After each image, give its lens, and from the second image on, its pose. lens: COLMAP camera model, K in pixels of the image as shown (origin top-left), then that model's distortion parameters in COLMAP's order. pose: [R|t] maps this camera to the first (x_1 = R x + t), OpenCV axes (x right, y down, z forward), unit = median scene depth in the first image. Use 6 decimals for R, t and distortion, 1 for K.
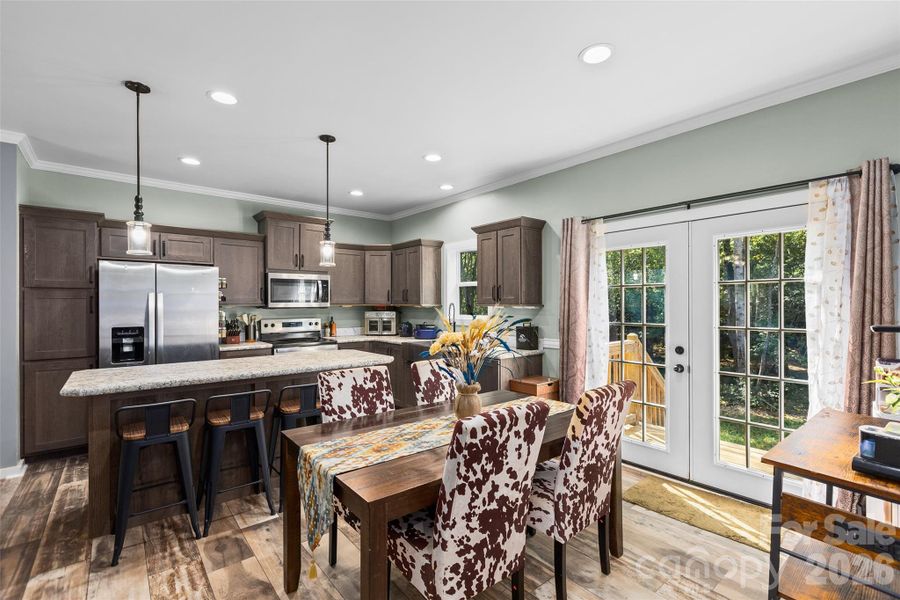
lens RADIAL K [[424.0, 0, 440.8], [0, 424.0, 301.2], [0, 0, 1]] dist [-0.004407, -0.001263]
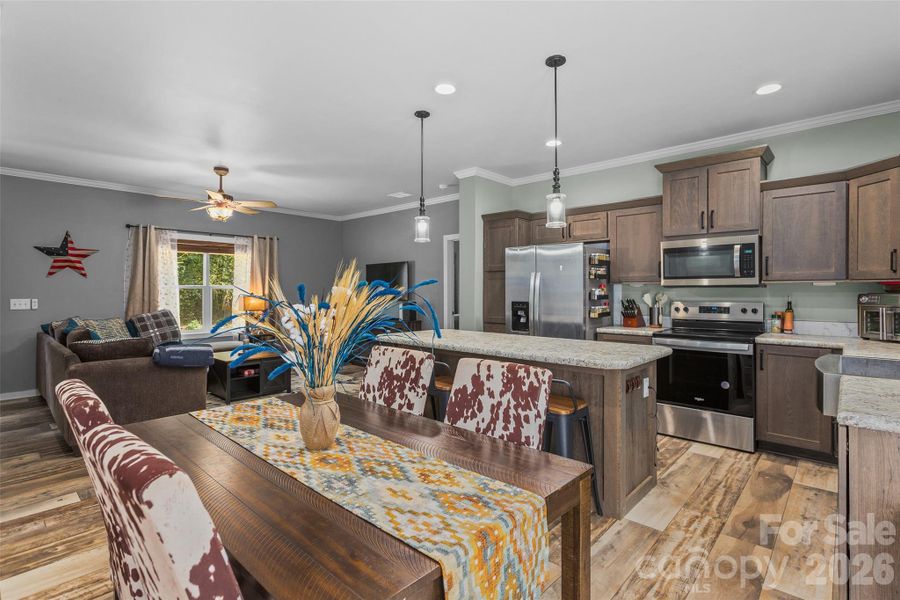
lens RADIAL K [[424.0, 0, 446.1], [0, 424.0, 293.7], [0, 0, 1]] dist [-0.004407, -0.001263]
pose [[0.152698, 0.007472, -0.988245, 0.373916], [0.004072, 0.999958, 0.008190, 0.025564], [0.988265, -0.005275, 0.152661, 0.561249]]
